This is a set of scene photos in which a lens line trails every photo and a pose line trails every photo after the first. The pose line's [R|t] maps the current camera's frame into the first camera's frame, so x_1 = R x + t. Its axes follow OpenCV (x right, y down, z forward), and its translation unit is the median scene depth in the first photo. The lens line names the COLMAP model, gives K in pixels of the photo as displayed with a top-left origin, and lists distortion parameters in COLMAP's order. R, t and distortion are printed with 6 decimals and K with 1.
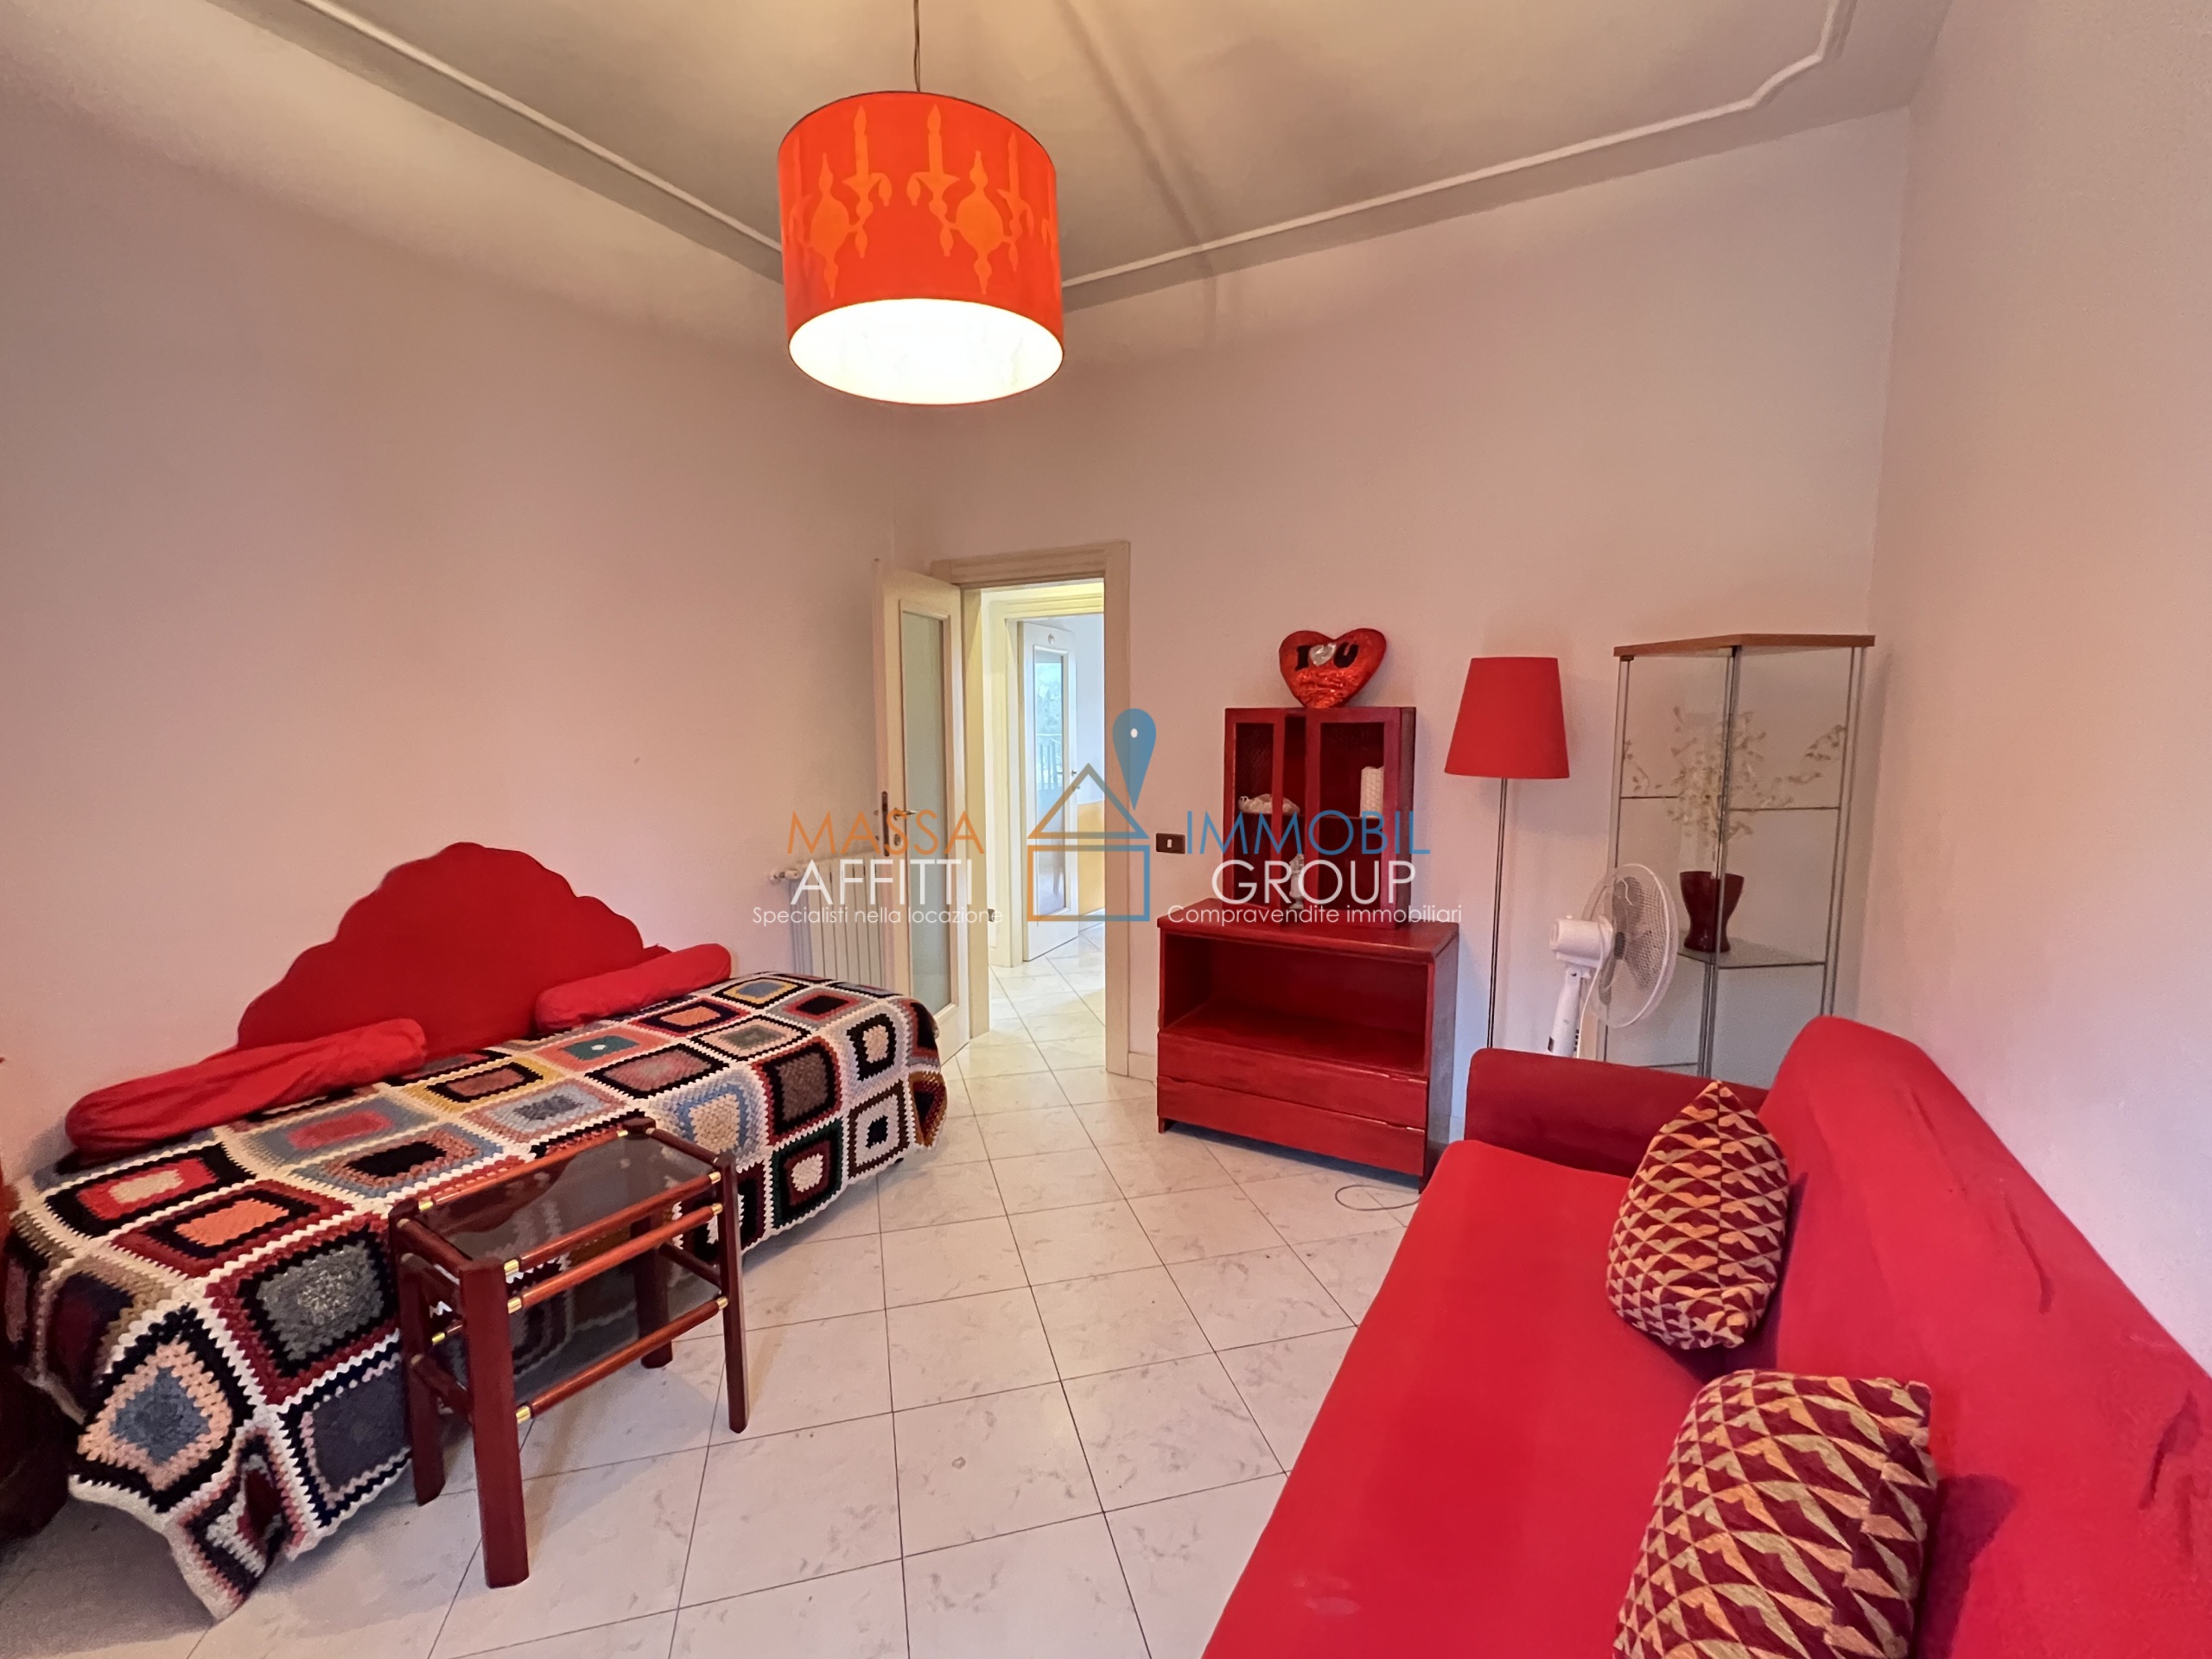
lens RADIAL K [[942.8, 0, 1102.2], [0, 942.8, 830.6], [0, 0, 1]] dist [-0.001657, 0.000135]
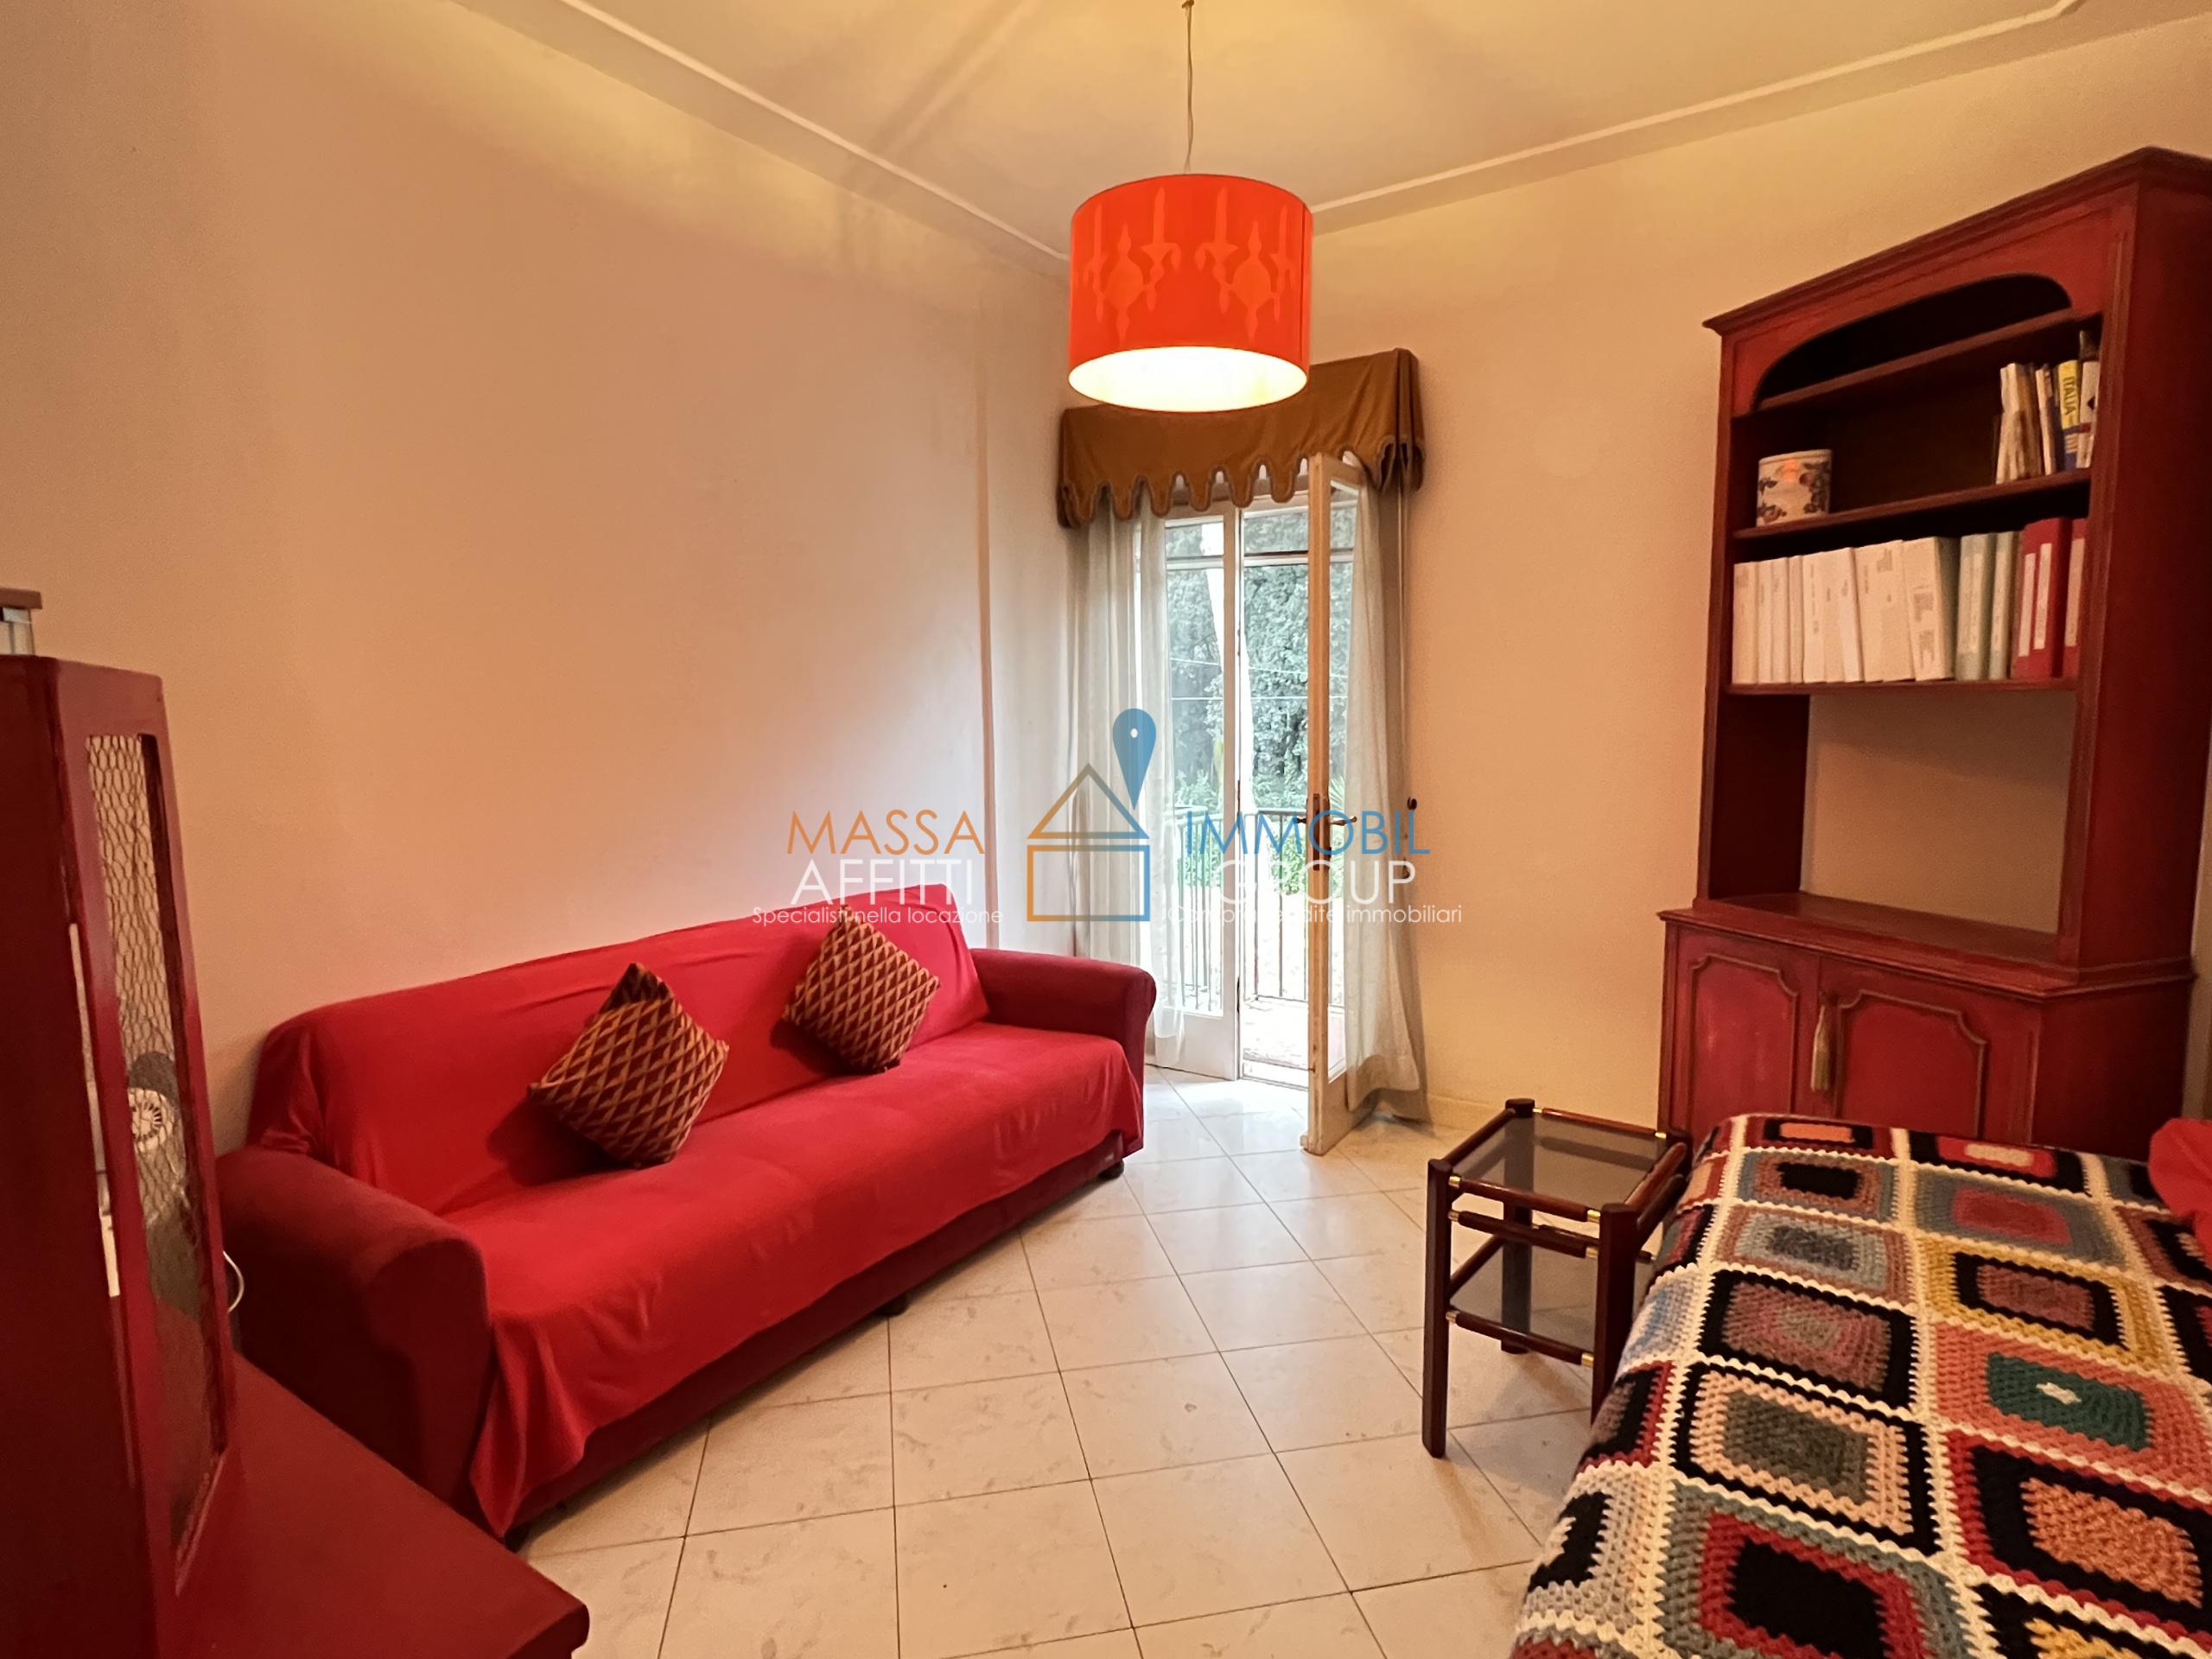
lens RADIAL K [[1174.5, 0, 1093.1], [0, 1174.5, 833.9], [0, 0, 1]] dist [-0.002779, 0.001056]
pose [[-0.997098, 0.006657, 0.075833, -0.100069], [0.023642, 0.973991, 0.225352, -0.171369], [-0.072361, 0.226491, -0.971322, 1.456994]]
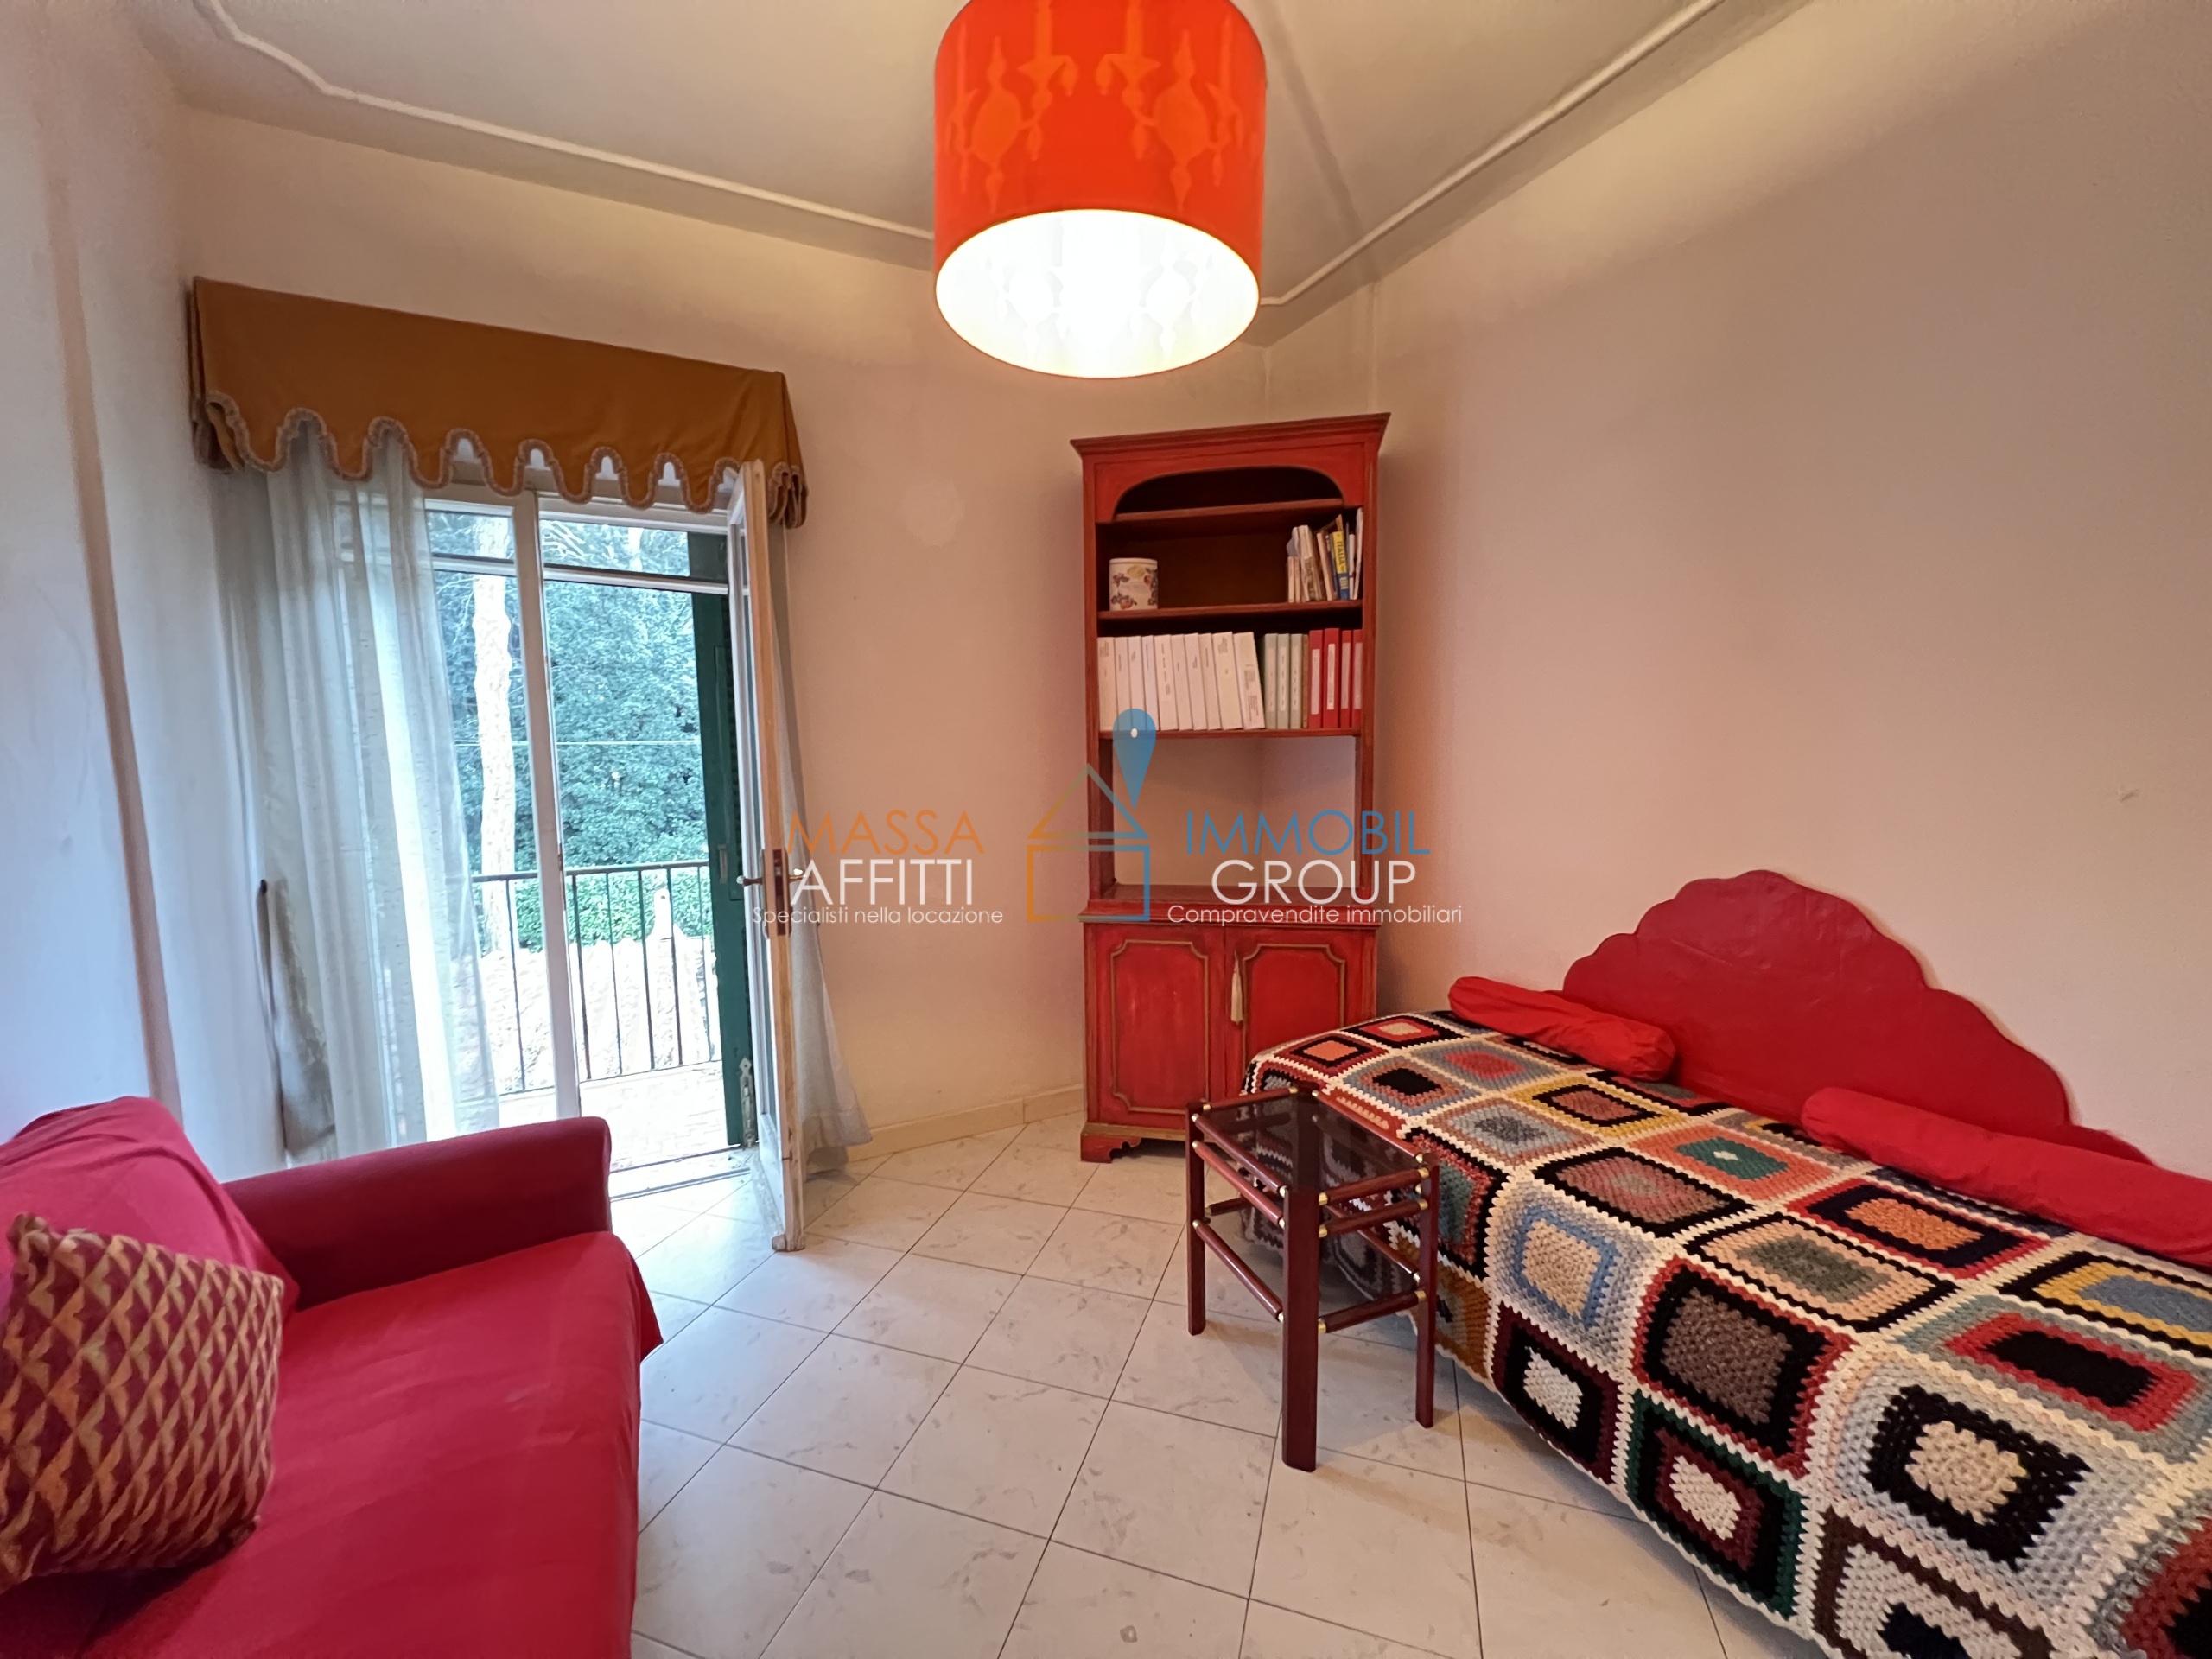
lens RADIAL K [[882.3, 0, 1105.0], [0, 882.3, 829.4], [0, 0, 1]] dist [-0.000544, 0.000052]
pose [[-0.551396, 0.091999, -0.829155, 0.296841], [-0.082772, 0.982963, 0.164109, -0.100674], [0.830127, 0.159120, -0.534387, 0.875621]]
